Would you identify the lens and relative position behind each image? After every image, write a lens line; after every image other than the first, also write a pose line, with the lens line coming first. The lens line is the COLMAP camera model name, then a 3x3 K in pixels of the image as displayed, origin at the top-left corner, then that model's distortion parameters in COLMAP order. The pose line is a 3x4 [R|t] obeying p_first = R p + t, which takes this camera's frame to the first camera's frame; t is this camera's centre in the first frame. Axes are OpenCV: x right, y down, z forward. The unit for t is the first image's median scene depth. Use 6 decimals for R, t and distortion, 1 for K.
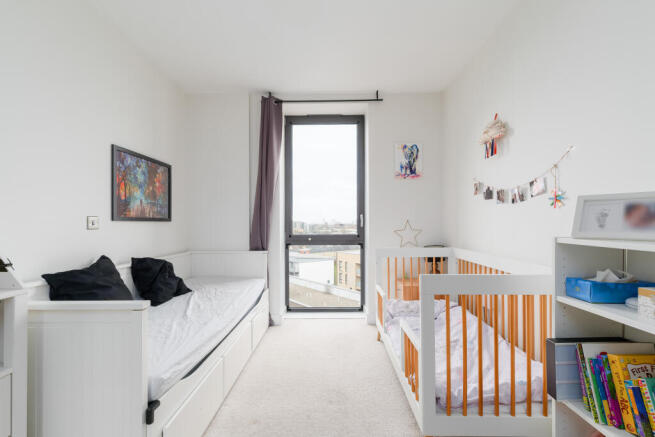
lens RADIAL K [[271.1, 0, 326.9], [0, 271.1, 226.9], [0, 0, 1]] dist [-0.001409, -0.000268]
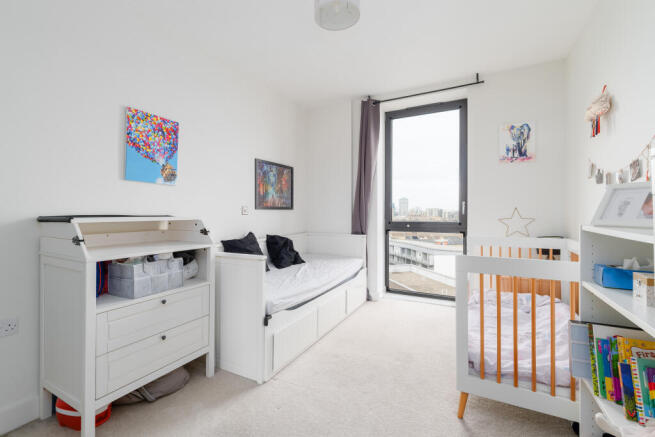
lens RADIAL K [[281.0, 0, 327.5], [0, 281.0, 218.5], [0, 0, 1]] dist [-0.000509, -0.000166]
pose [[0.899523, 0.011839, -0.436712, 0.203123], [-0.005291, 0.999855, 0.016207, 0.000778], [0.436840, -0.012268, 0.899455, -0.187704]]
